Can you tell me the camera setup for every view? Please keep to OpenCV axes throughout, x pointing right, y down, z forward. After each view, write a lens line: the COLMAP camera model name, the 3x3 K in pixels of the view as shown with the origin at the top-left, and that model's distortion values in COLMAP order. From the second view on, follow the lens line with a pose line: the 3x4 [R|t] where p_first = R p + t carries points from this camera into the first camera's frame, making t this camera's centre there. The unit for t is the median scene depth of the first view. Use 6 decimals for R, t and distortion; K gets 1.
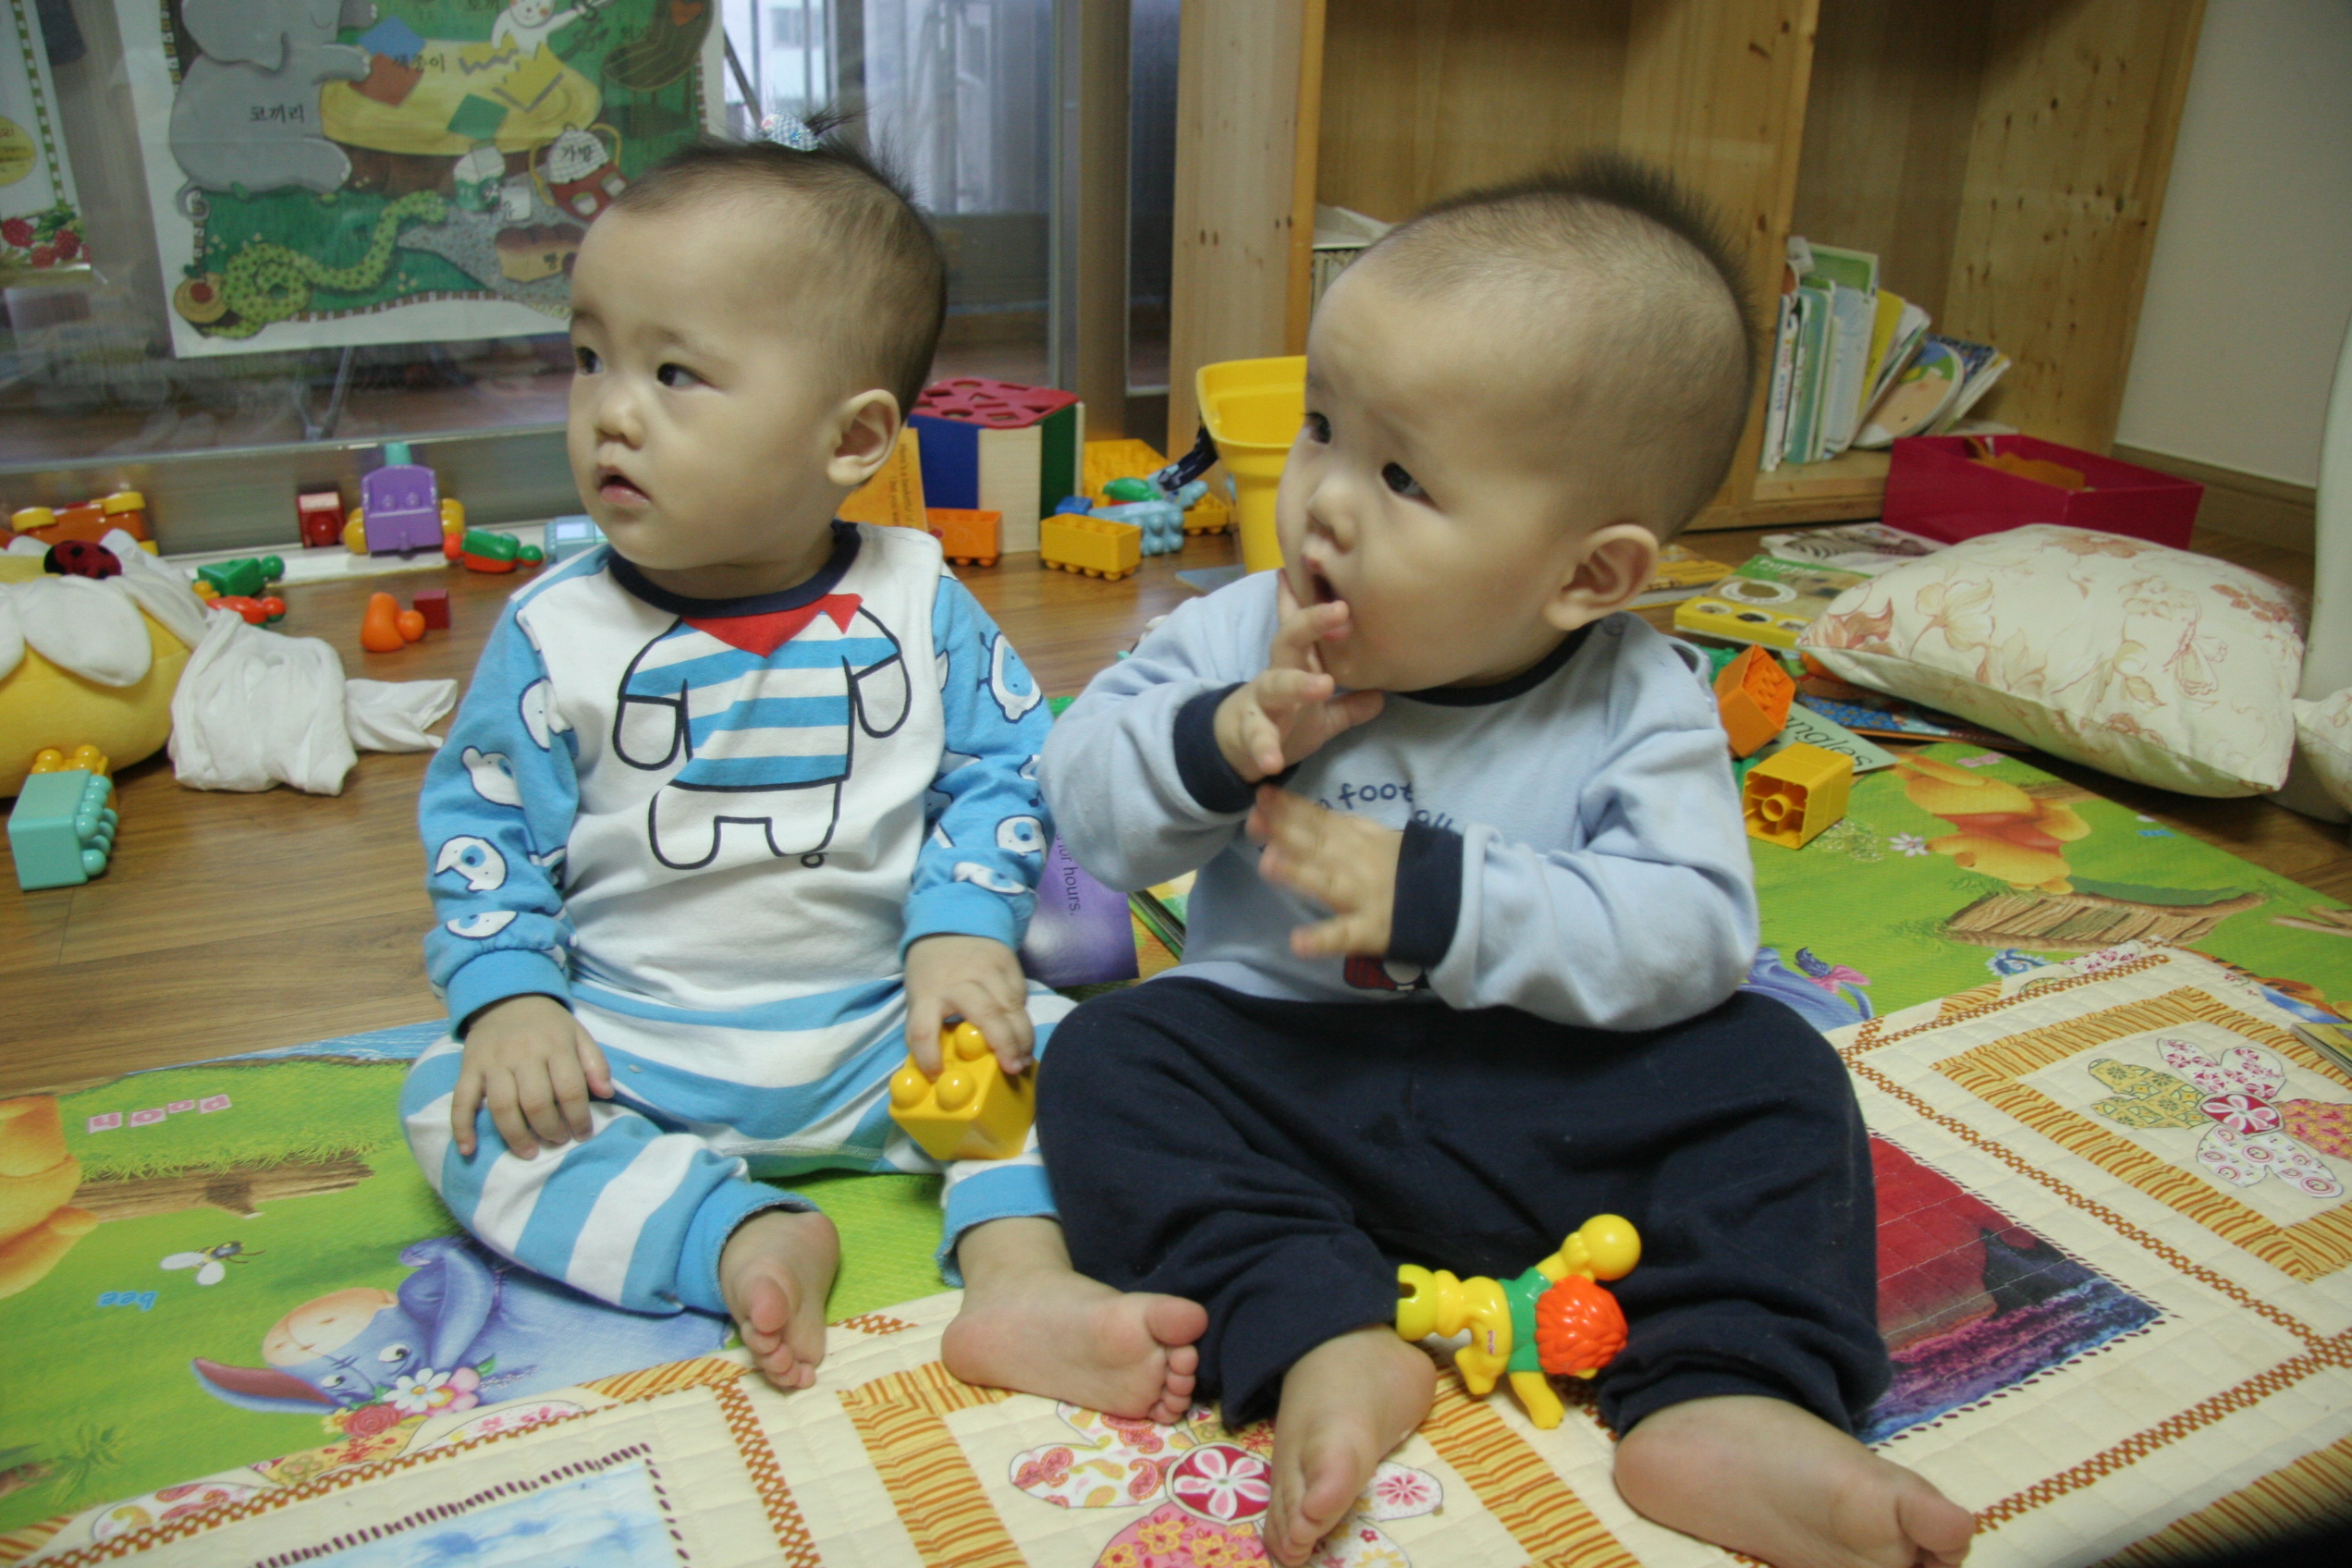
lens RADIAL K [[1800.6, 0, 1169.2], [0, 1800.6, 826.6], [0, 0, 1]] dist [-0.178228, 0.131608]
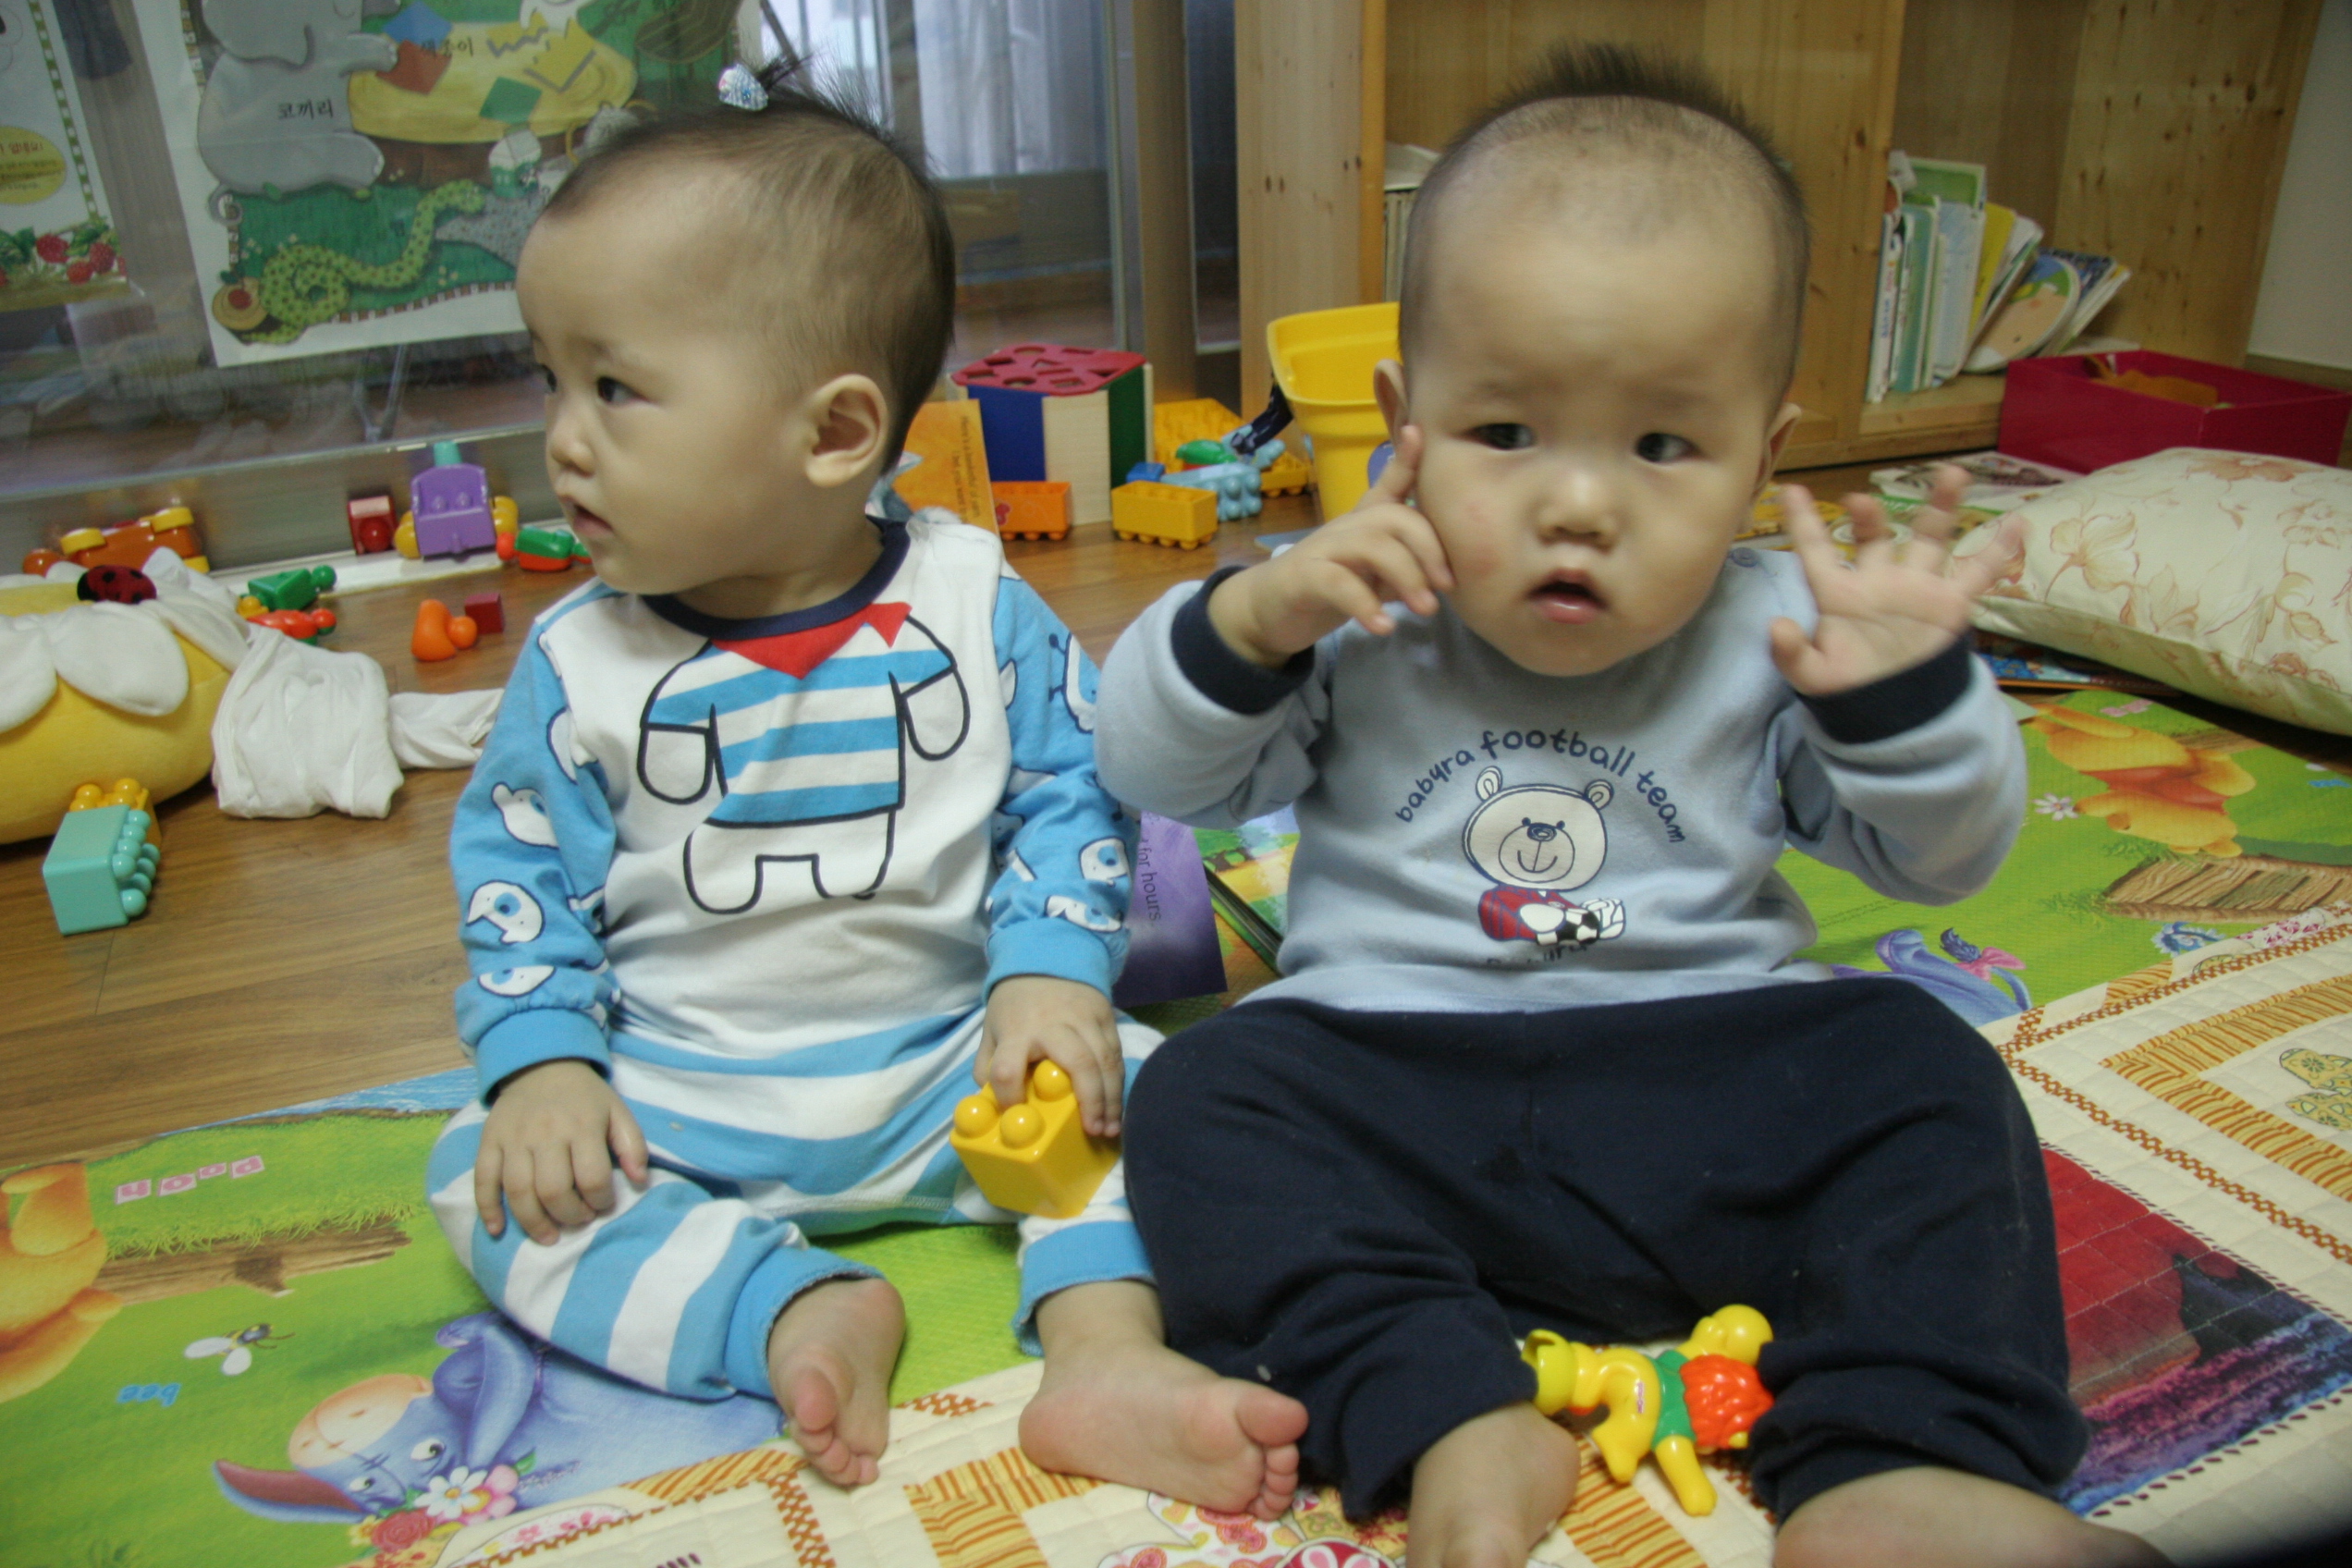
lens RADIAL K [[1800.6, 0, 1169.2], [0, 1800.6, 826.6], [0, 0, 1]] dist [-0.178228, 0.131608]
pose [[0.997826, -0.038661, -0.053376, 0.004758], [0.039983, 0.998914, 0.023916, -0.018602], [0.052394, -0.025998, 0.998288, 0.060356]]
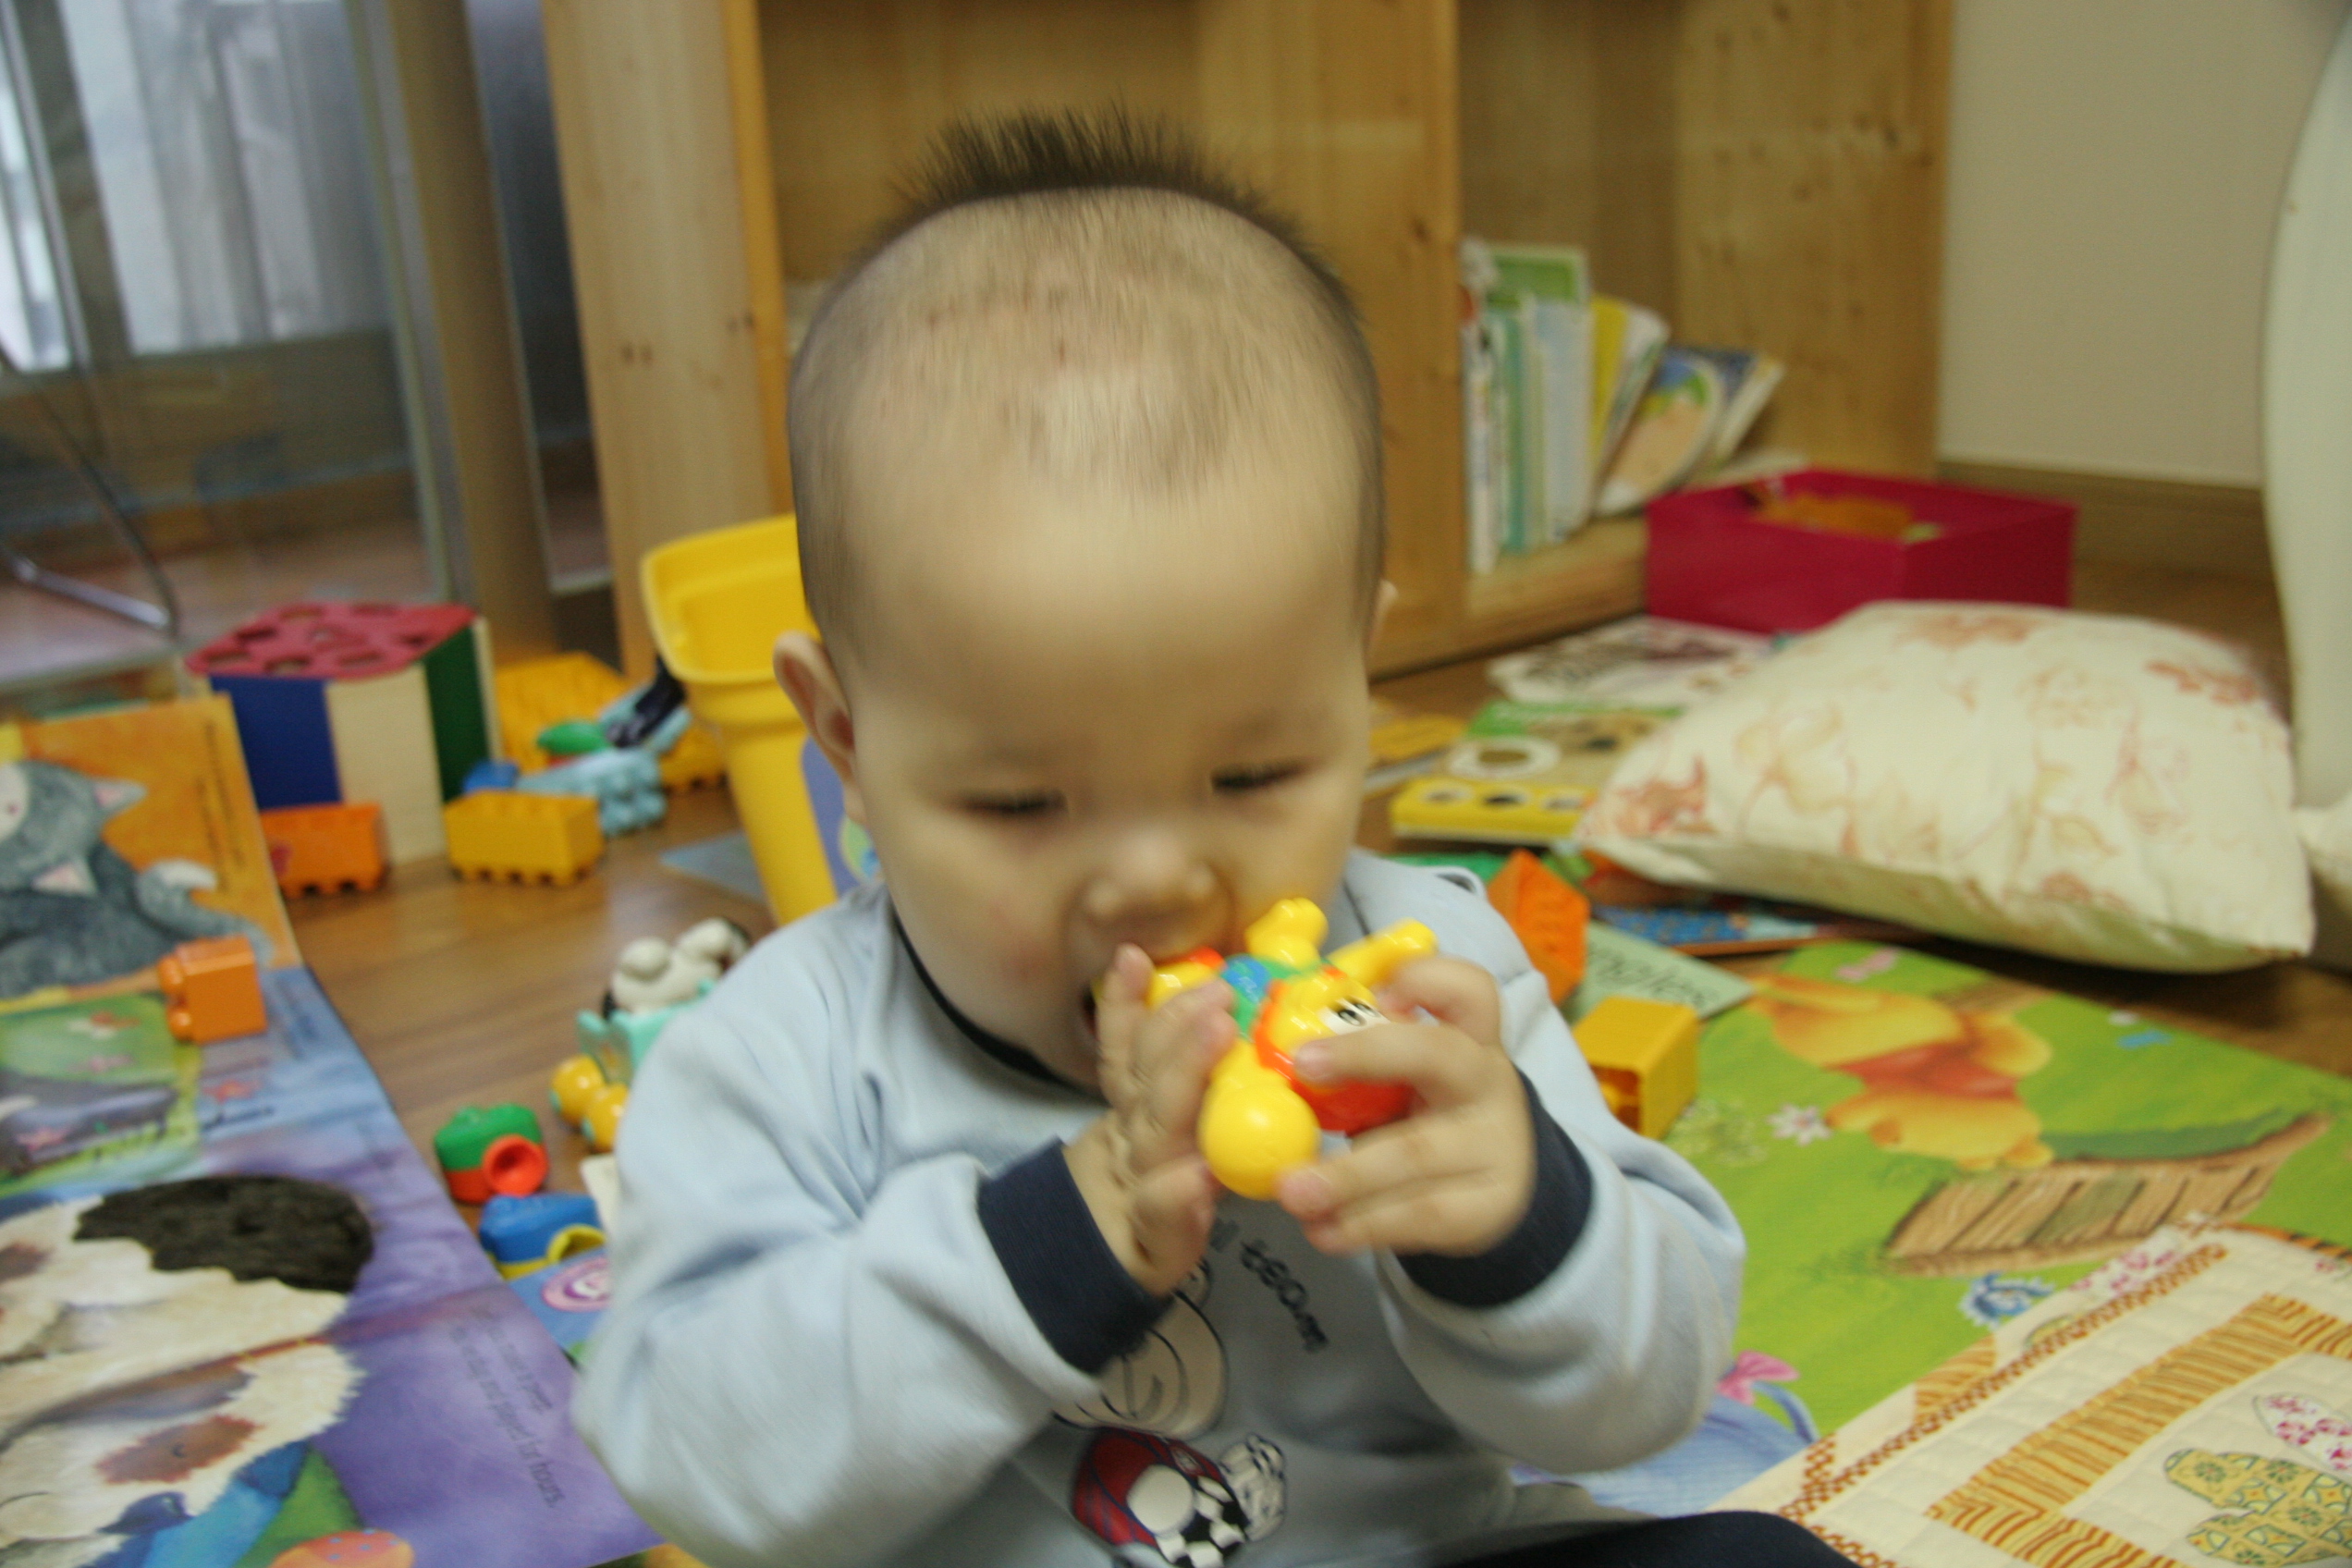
lens RADIAL K [[2466.9, 0, 1157.9], [0, 2466.9, 825.6], [0, 0, 1]] dist [-0.057840, 0.227808]
pose [[0.971512, -0.148606, 0.184608, 0.023255], [0.167172, 0.981869, -0.089368, -0.055421], [-0.167980, 0.117684, 0.978741, 0.094773]]
